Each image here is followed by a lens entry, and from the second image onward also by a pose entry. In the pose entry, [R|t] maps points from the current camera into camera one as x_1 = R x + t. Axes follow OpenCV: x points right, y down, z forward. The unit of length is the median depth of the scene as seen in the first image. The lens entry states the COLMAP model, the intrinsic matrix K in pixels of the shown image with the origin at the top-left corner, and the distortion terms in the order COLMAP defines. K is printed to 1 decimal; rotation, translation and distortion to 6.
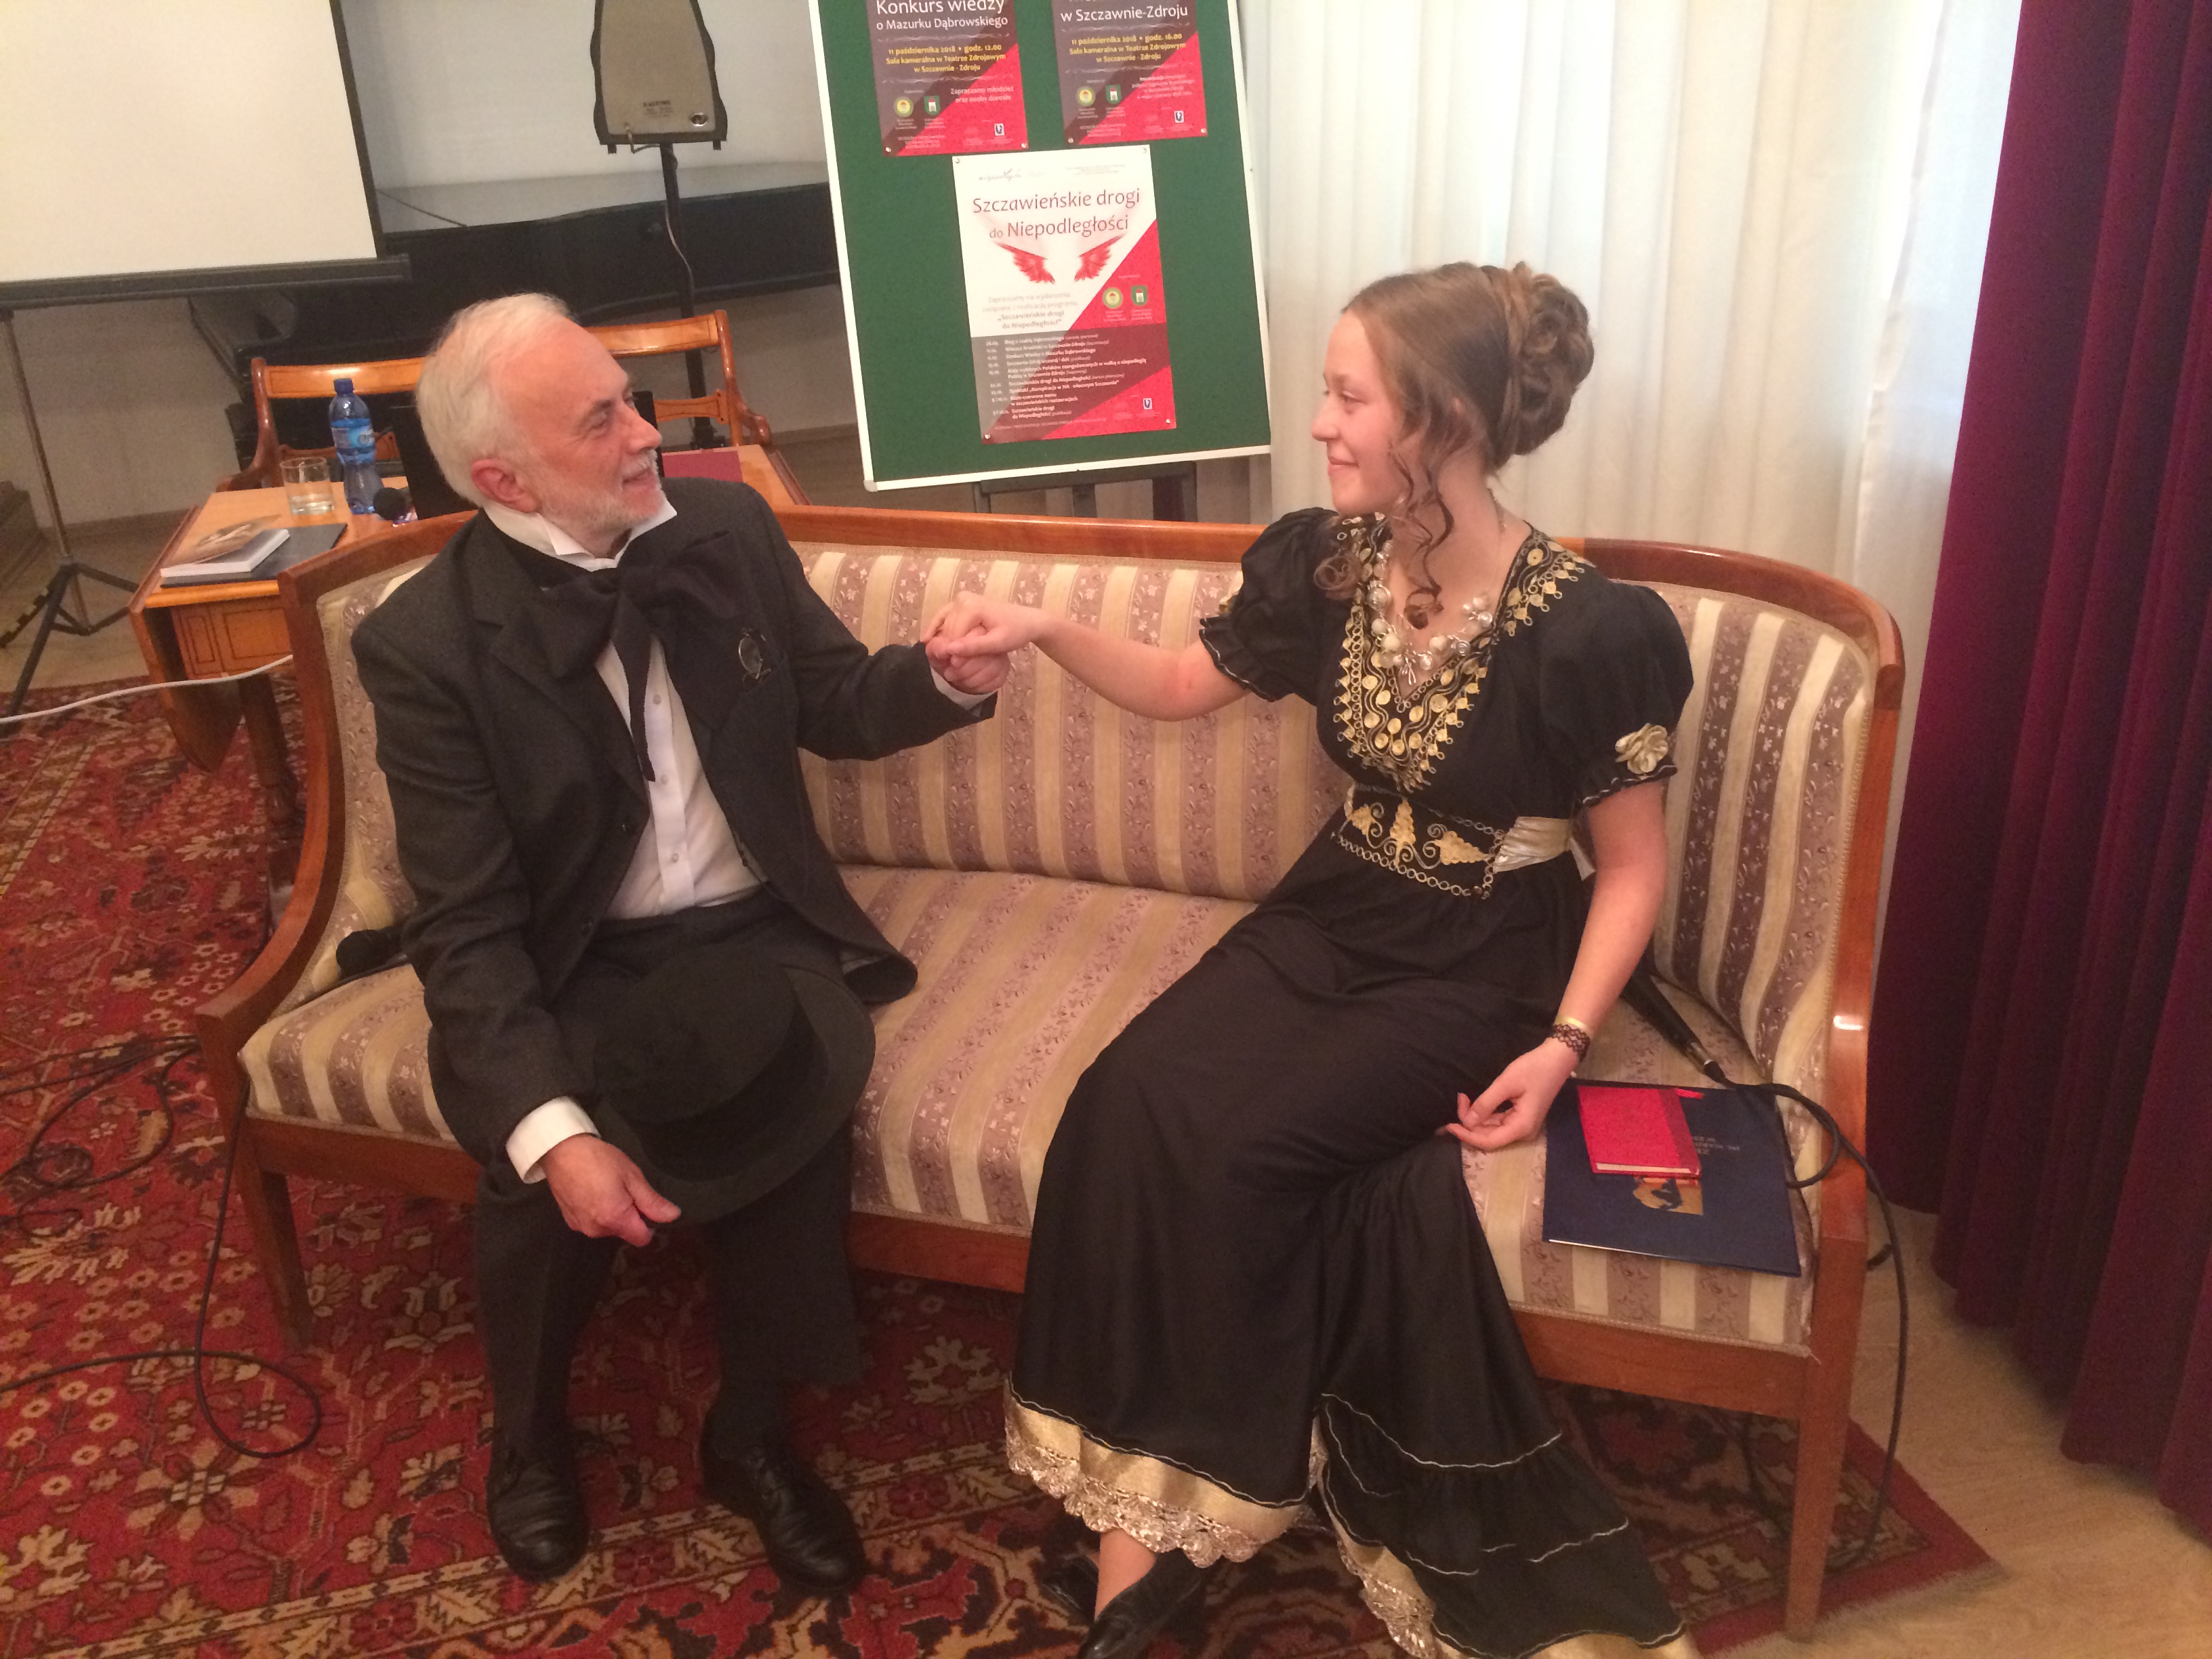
lens RADIAL K [[1906.6, 0, 1115.9], [0, 1906.6, 827.9], [0, 0, 1]] dist [0.092736, -0.109666]
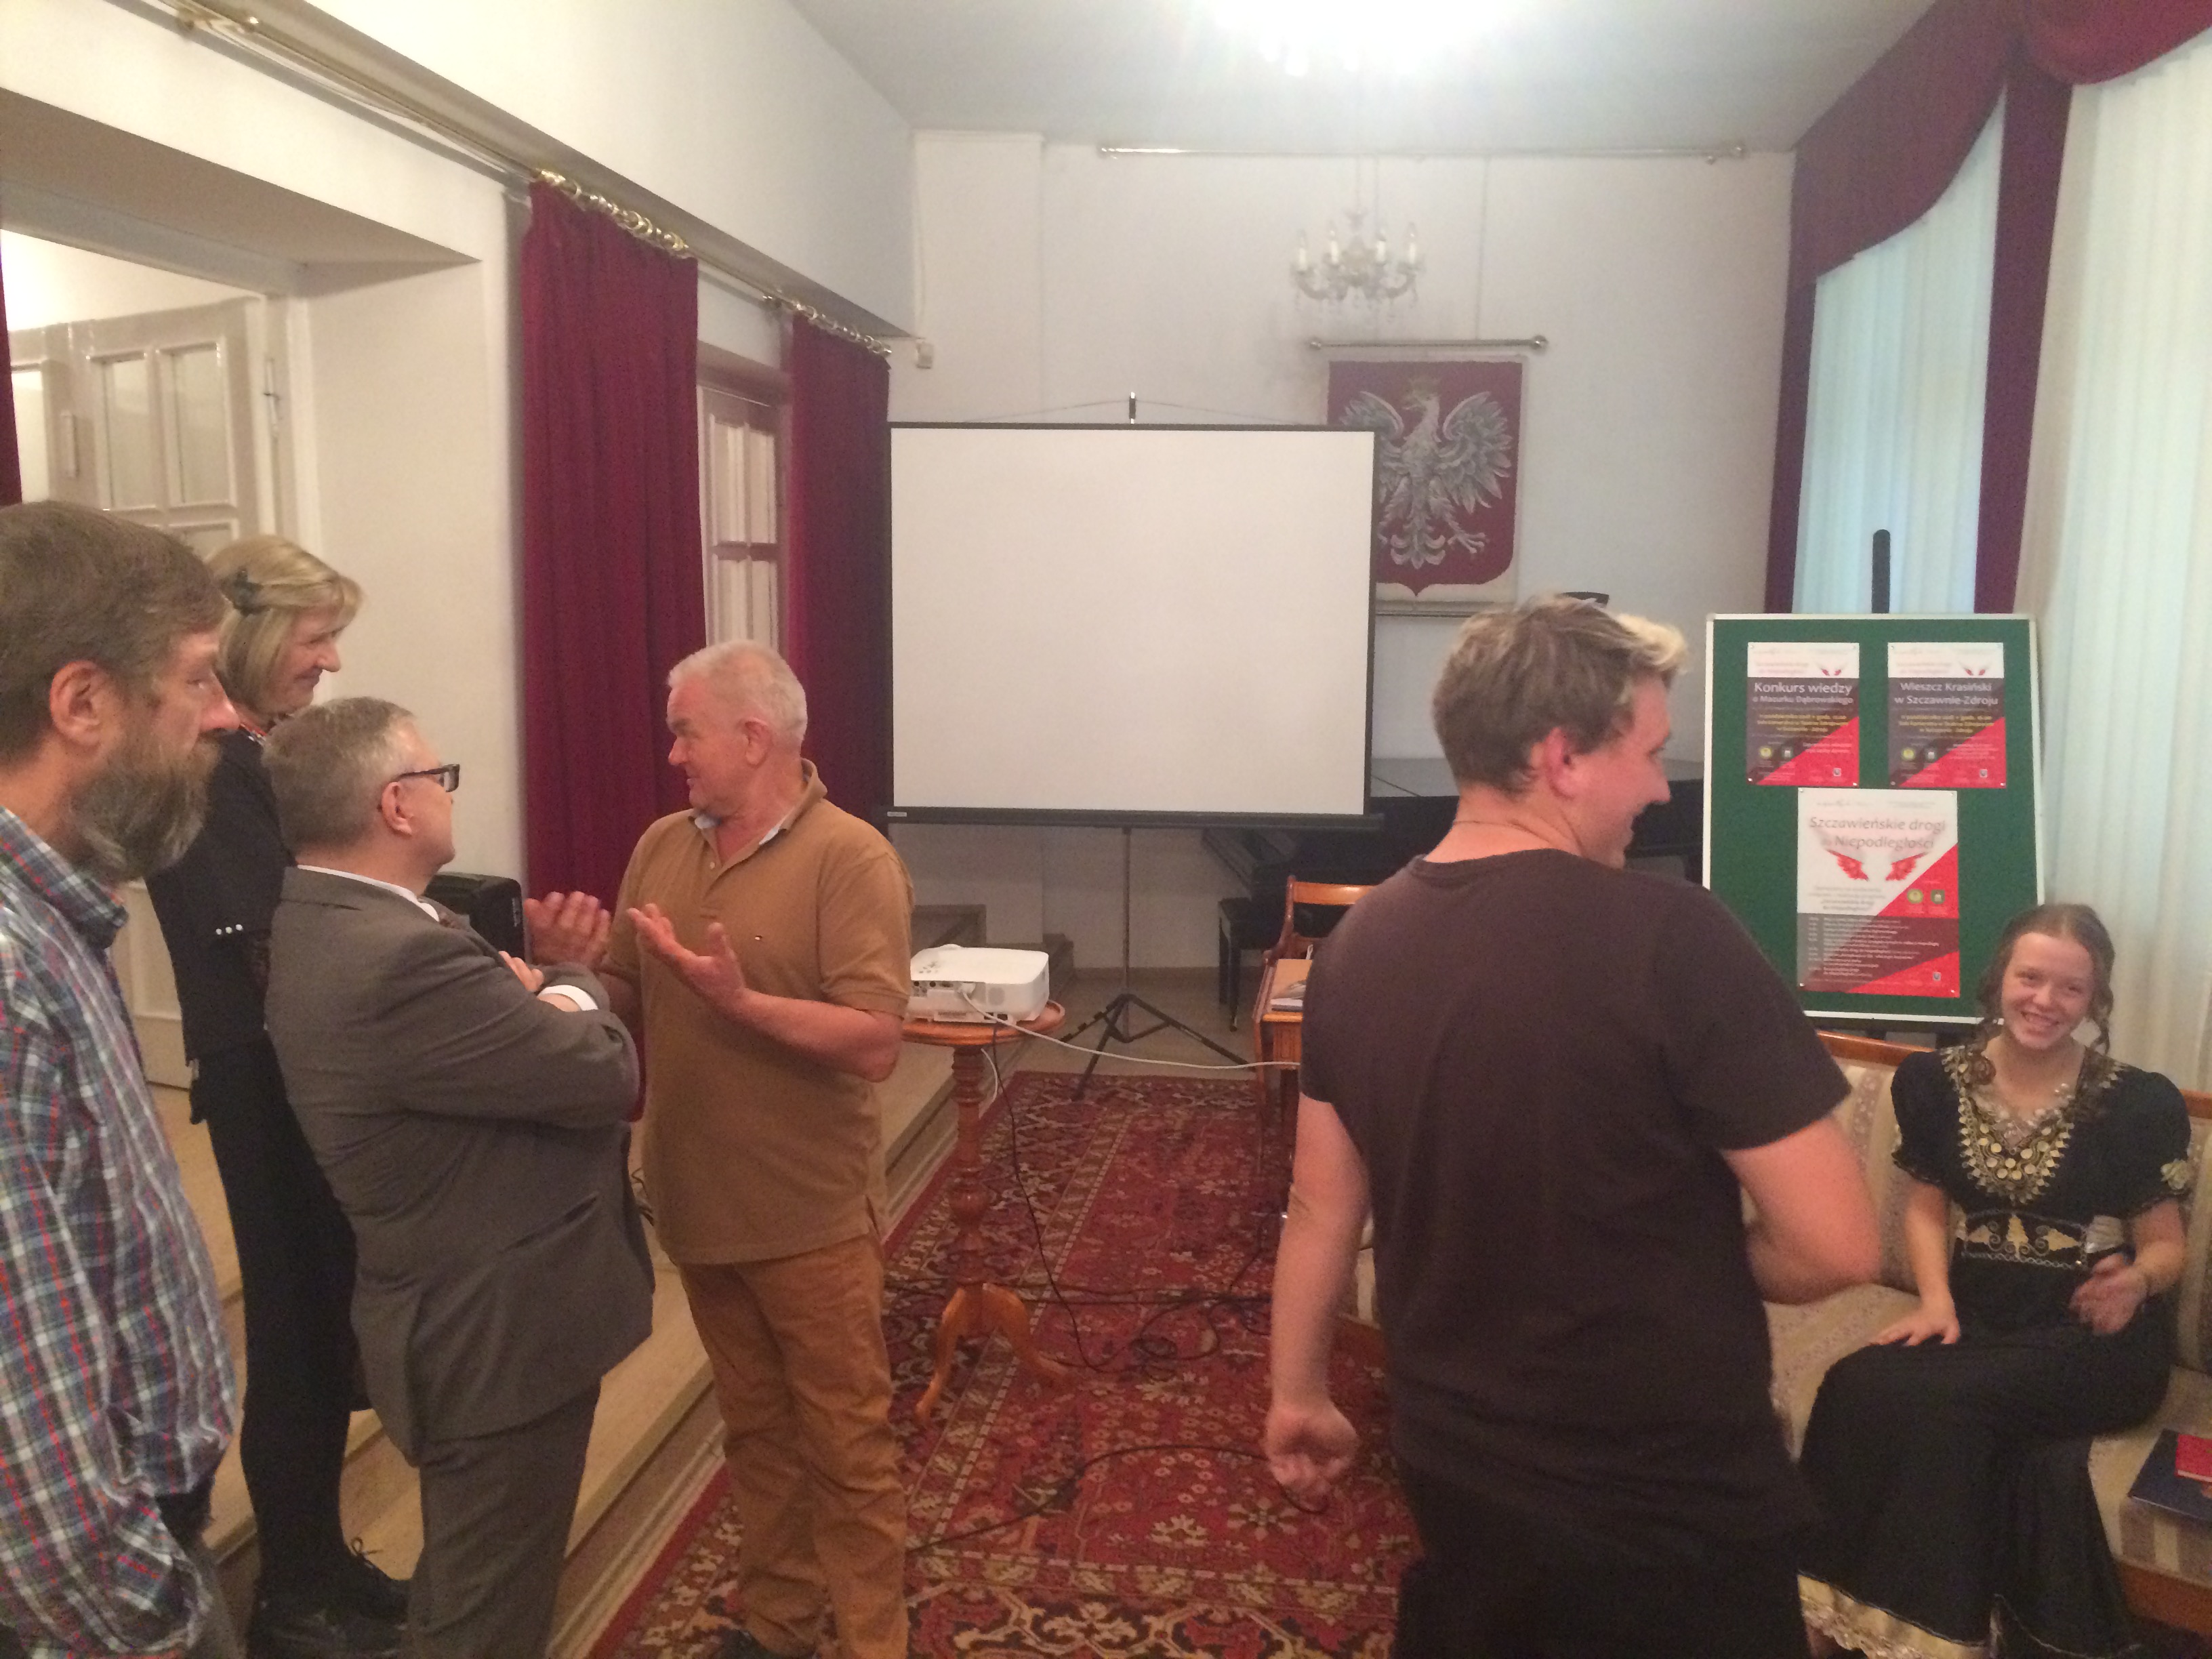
lens RADIAL K [[1906.6, 0, 1105.8], [0, 1906.6, 819.2], [0, 0, 1]] dist [0.092736, -0.109666]
pose [[0.913316, 0.092031, -0.396716, 0.012361], [-0.196226, 0.953043, -0.230662, 0.094100], [0.356860, 0.288513, 0.888488, -0.415674]]
